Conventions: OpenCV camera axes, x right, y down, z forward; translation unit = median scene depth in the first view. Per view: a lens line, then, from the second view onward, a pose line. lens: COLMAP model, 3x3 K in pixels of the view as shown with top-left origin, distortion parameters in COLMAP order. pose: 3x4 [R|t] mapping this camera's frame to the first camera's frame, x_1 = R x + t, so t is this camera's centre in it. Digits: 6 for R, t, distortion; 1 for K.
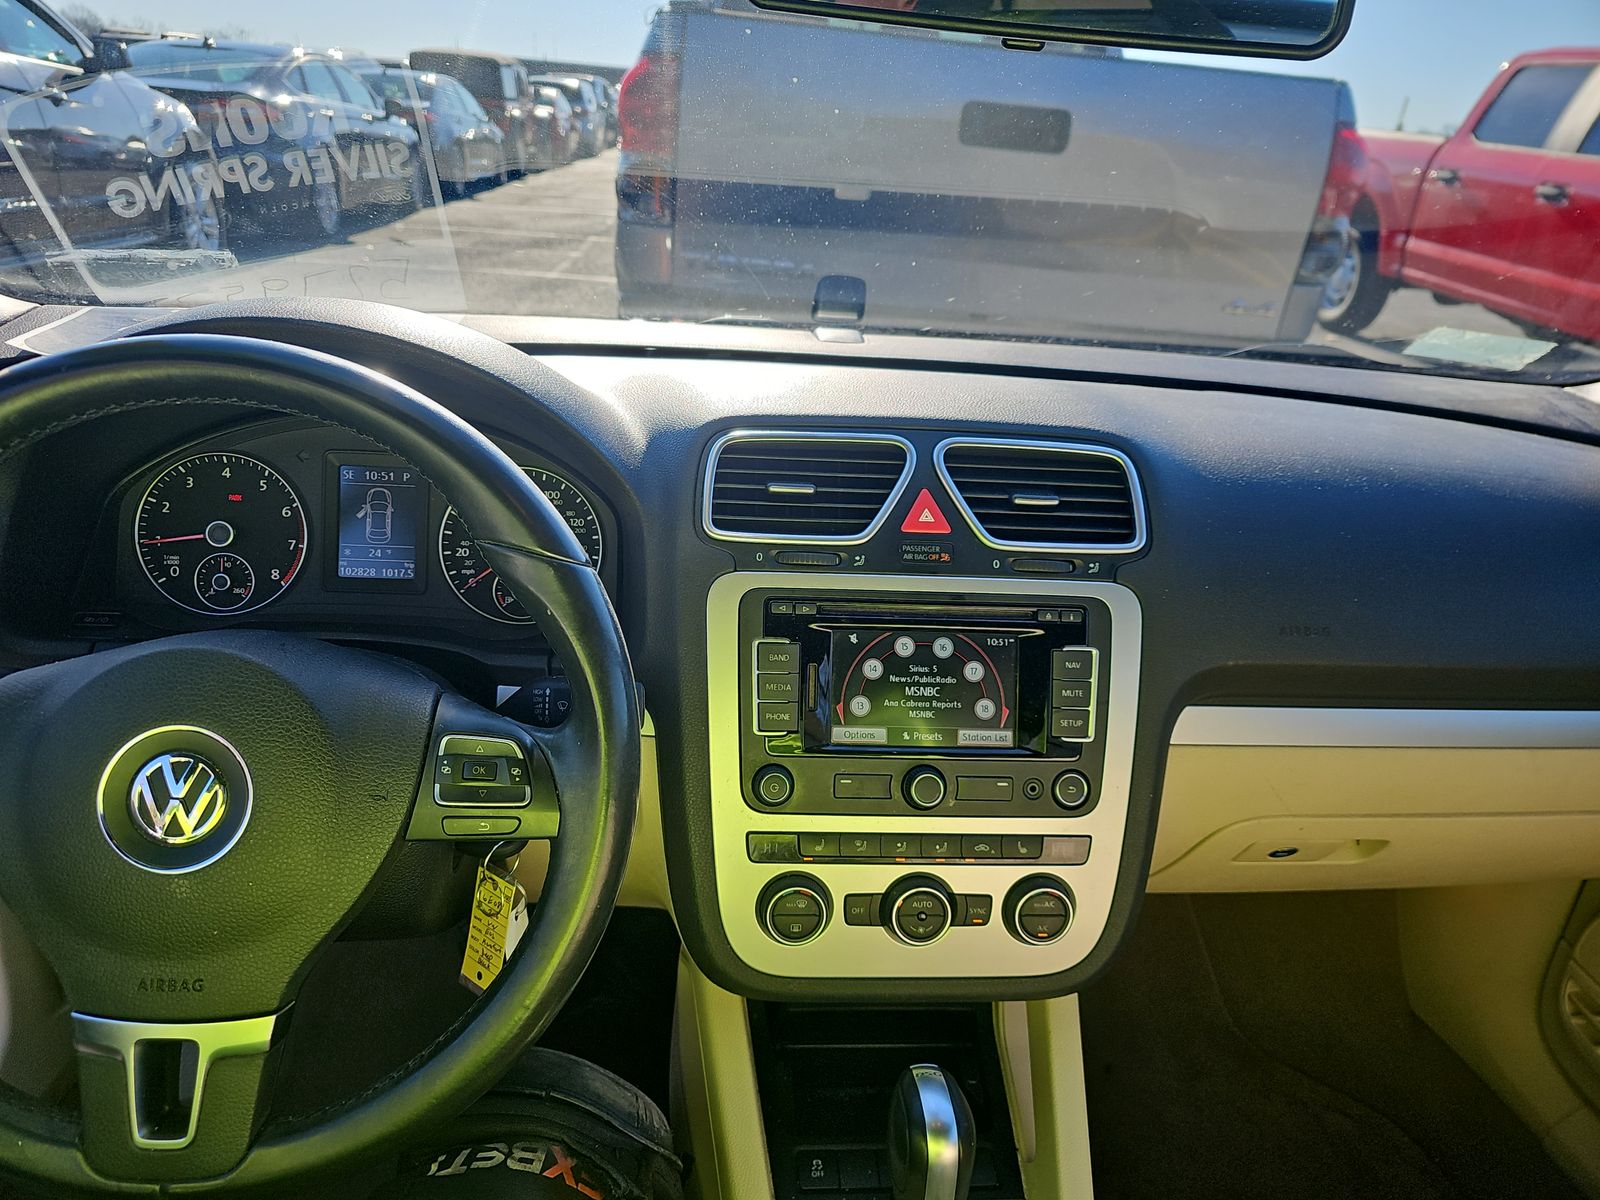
lens RADIAL K [[1055.5, 0, 802.7], [0, 1055.5, 596.8], [0, 0, 1]] dist [0.001685, 0.002583]
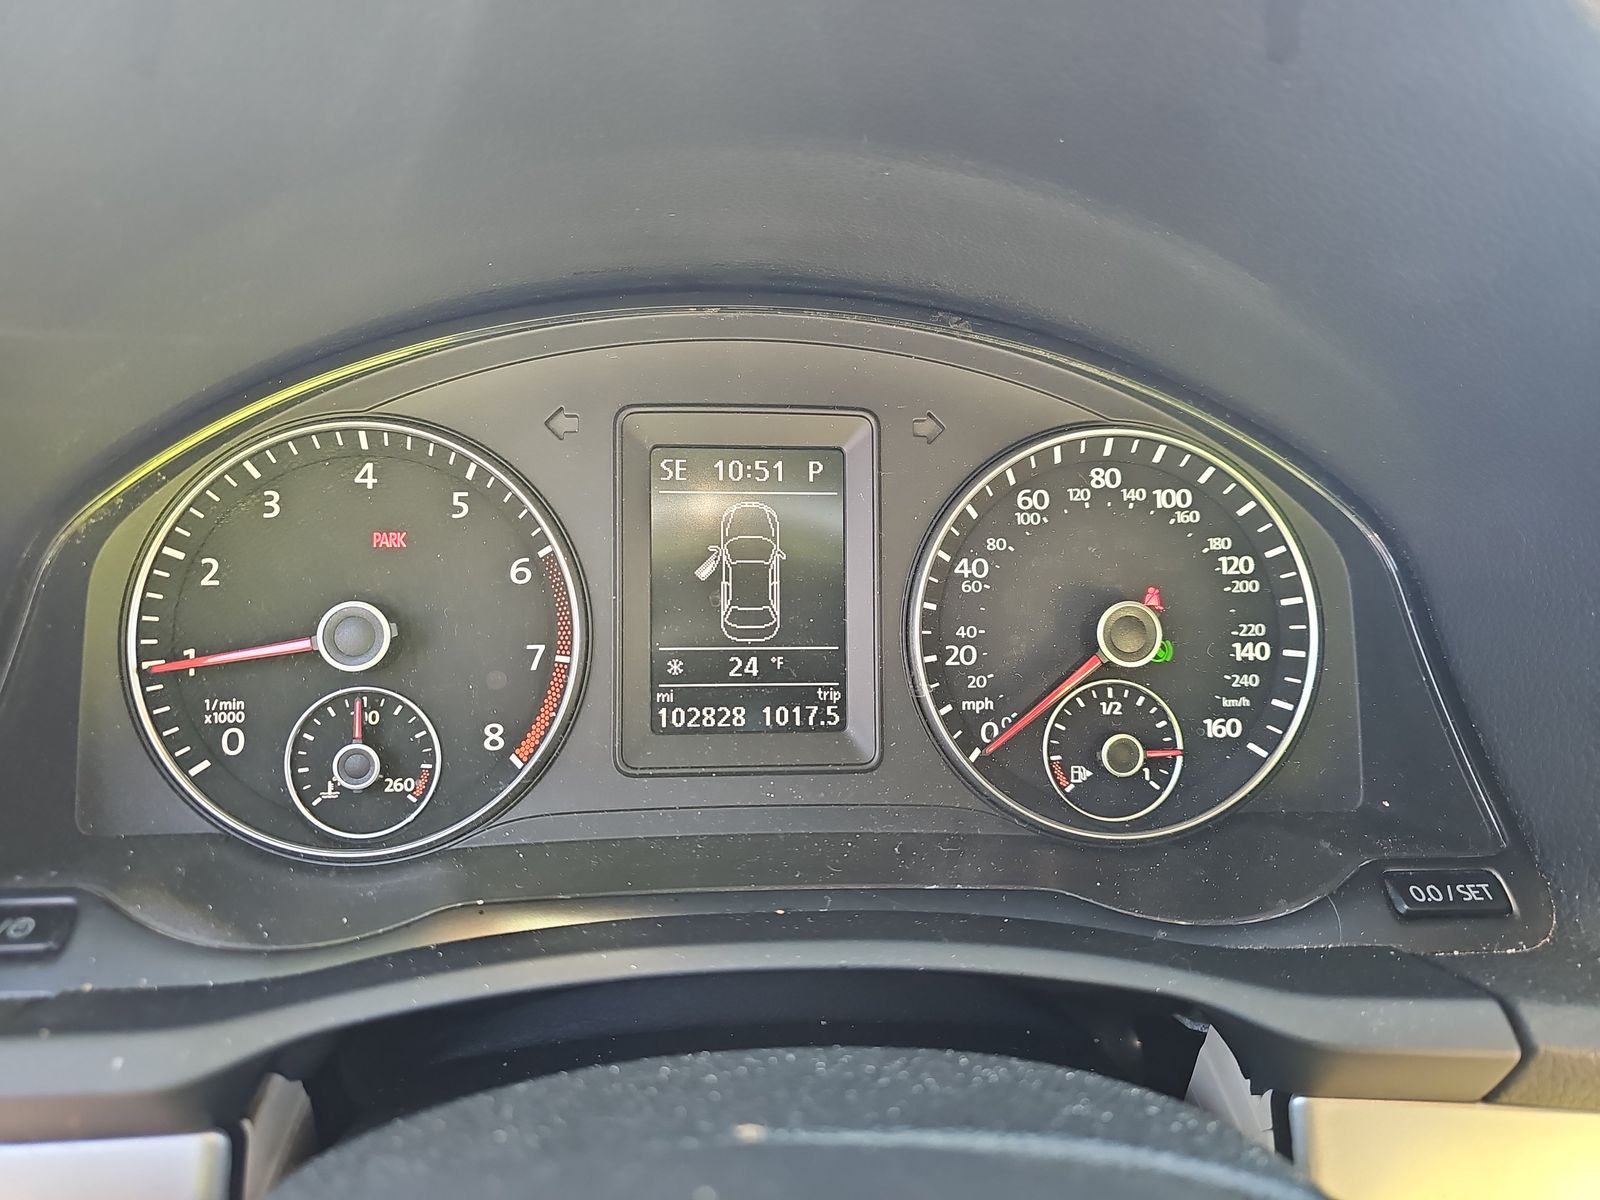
lens RADIAL K [[1070.3, 0, 797.2], [0, 1070.3, 597.4], [0, 0, 1]] dist [0.003948, 0.005692]
pose [[0.998685, -0.047590, -0.019040, -0.383404], [0.045864, 0.995524, -0.082631, -0.034528], [0.022887, 0.081649, 0.996398, 0.619042]]
